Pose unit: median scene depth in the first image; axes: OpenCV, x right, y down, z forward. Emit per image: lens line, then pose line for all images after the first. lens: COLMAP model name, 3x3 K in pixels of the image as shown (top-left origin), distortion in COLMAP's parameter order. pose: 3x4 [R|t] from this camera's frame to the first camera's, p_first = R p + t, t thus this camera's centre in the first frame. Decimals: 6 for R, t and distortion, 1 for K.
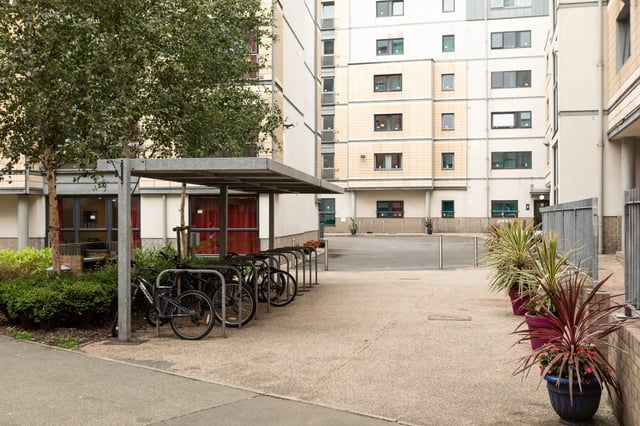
lens RADIAL K [[673.4, 0, 320.3], [0, 673.4, 213.4], [0, 0, 1]] dist [-0.002220, 0.000000]
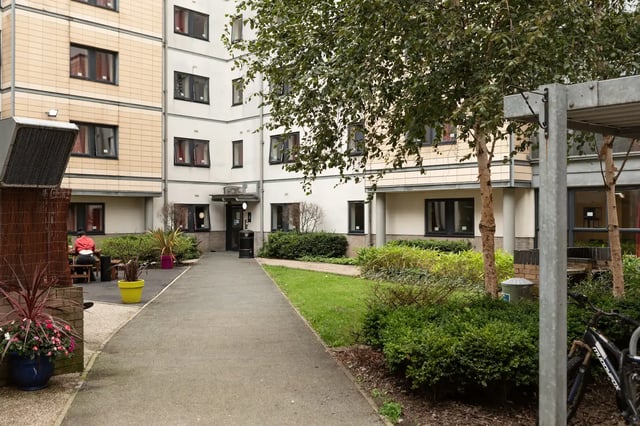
lens RADIAL K [[673.4, 0, 319.9], [0, 673.4, 214.6], [0, 0, 1]] dist [-0.002220, 0.000000]
pose [[0.738792, 0.002221, -0.673930, -0.082670], [0.000995, 0.999990, 0.004387, 0.006541], [0.673932, -0.003911, 0.738783, 0.494250]]
